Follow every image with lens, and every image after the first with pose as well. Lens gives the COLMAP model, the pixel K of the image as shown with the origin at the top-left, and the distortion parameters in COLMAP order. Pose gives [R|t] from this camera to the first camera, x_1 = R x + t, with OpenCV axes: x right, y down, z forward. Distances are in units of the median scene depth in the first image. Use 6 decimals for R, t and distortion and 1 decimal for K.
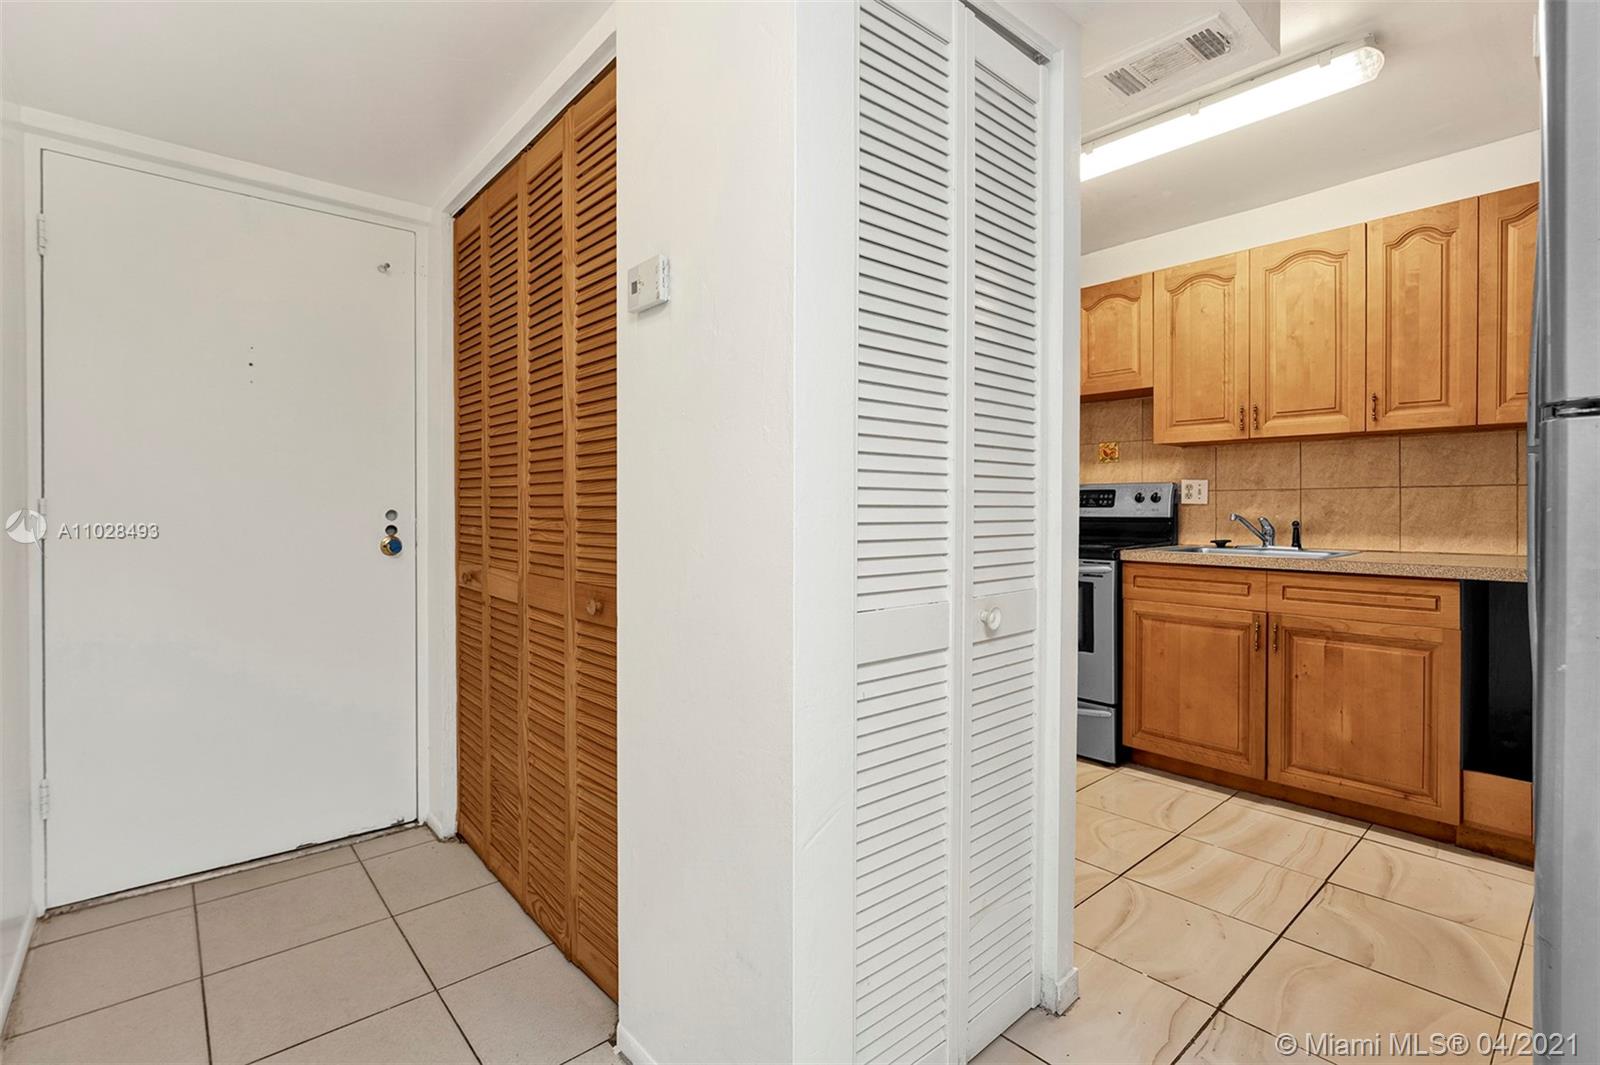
lens RADIAL K [[728.5, 0, 809.3], [0, 728.5, 509.1], [0, 0, 1]] dist [-0.004744, 0.000004]
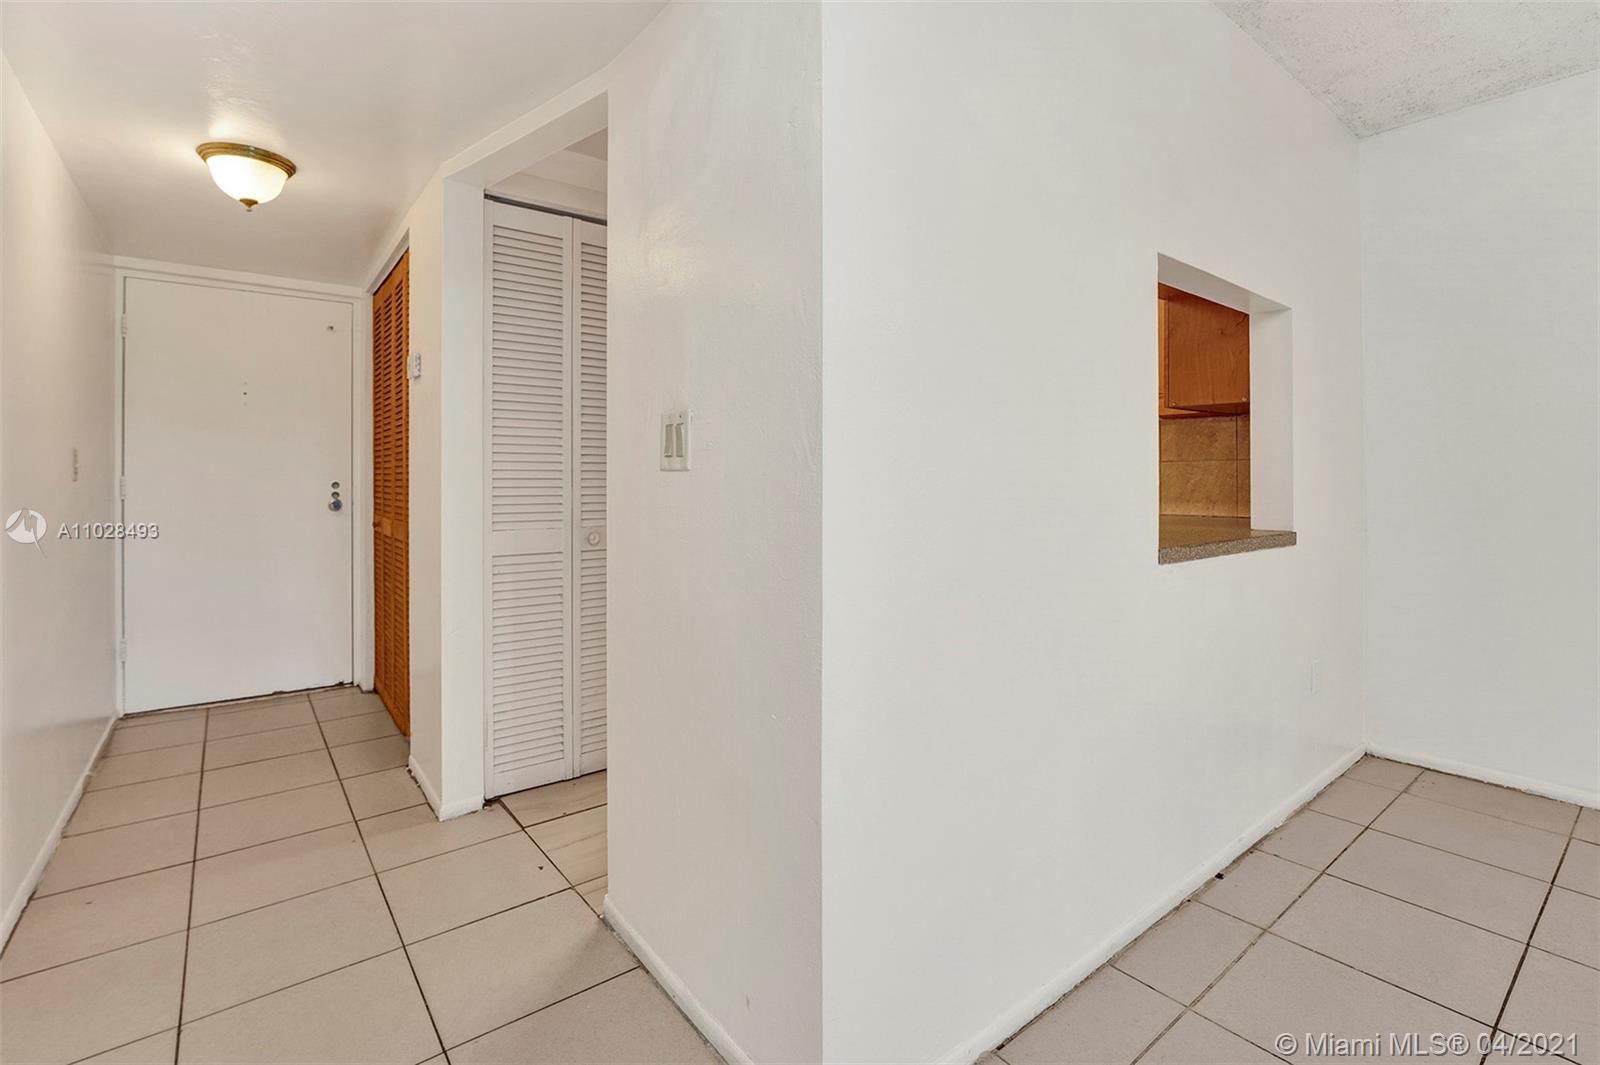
lens RADIAL K [[714.9, 0, 818.4], [0, 714.9, 471.4], [0, 0, 1]] dist [-0.014617, 0.000320]
pose [[0.999336, -0.003327, -0.036284, 0.496268], [0.002906, 0.999928, -0.011643, -0.000939], [0.036320, 0.011530, 0.999274, -0.466947]]
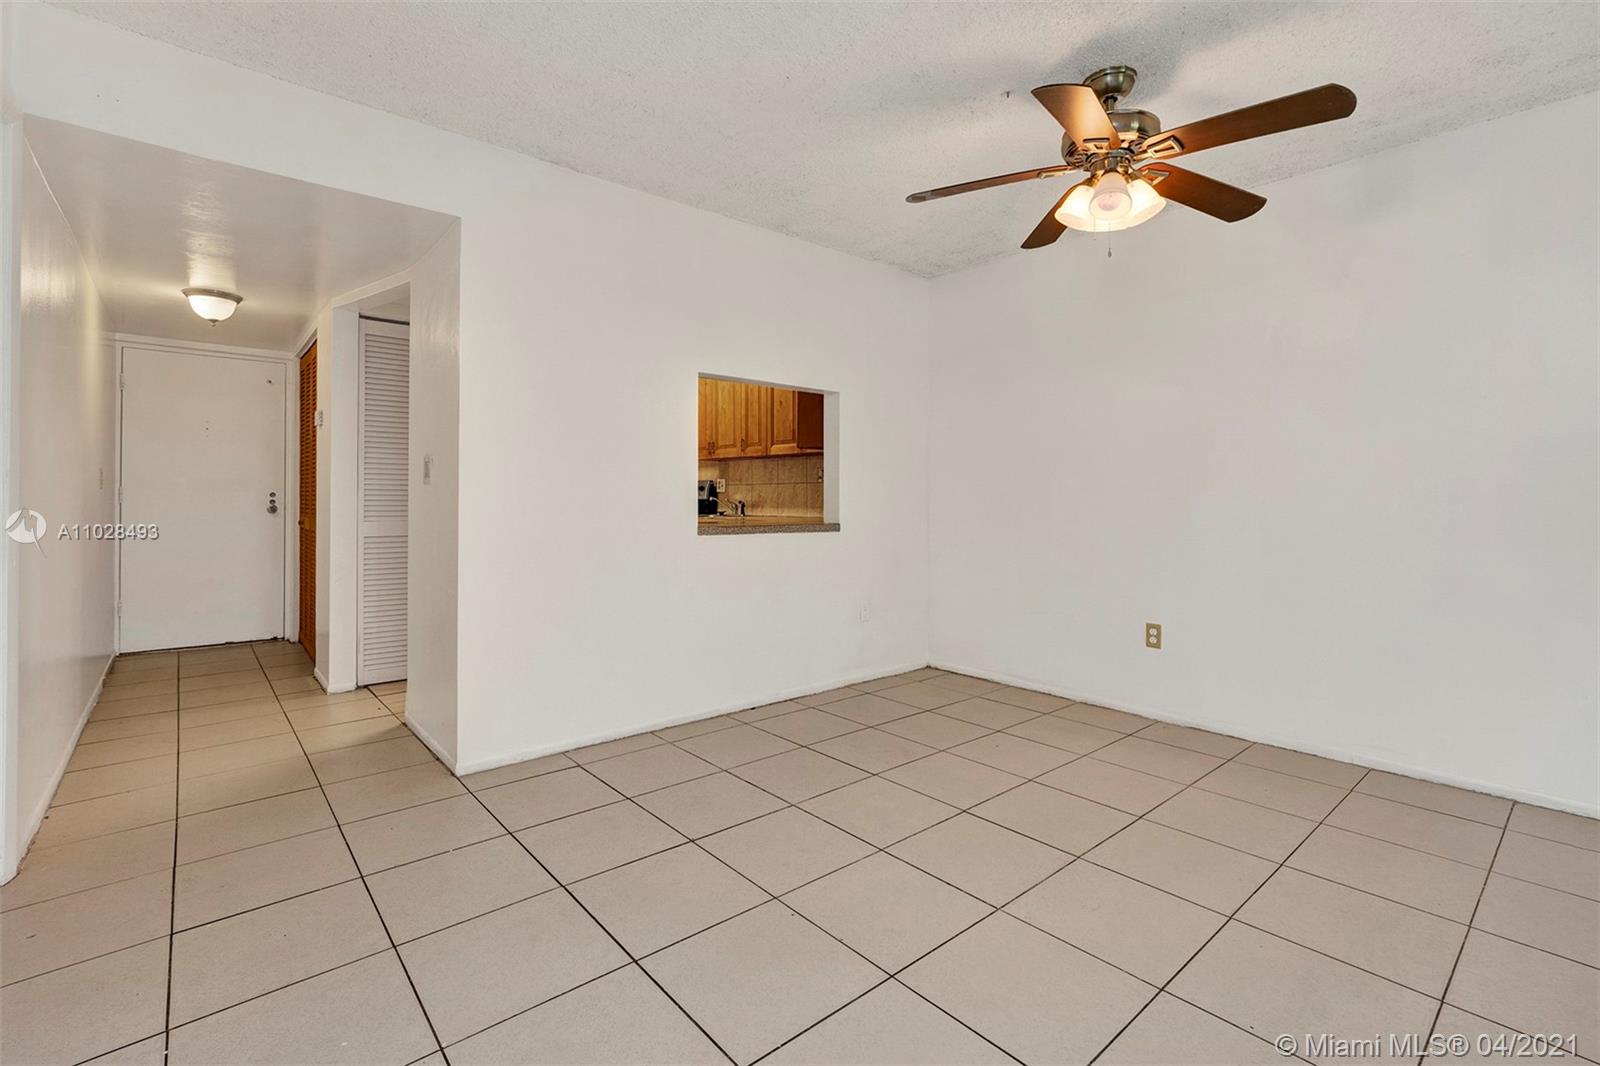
lens RADIAL K [[714.9, 0, 795.2], [0, 714.9, 492.2], [0, 0, 1]] dist [-0.014617, 0.000320]
pose [[0.999882, 0.004802, -0.014593, 0.967396], [-0.004939, 0.999944, -0.009353, 0.011718], [0.014547, 0.009424, 0.999850, -1.040066]]
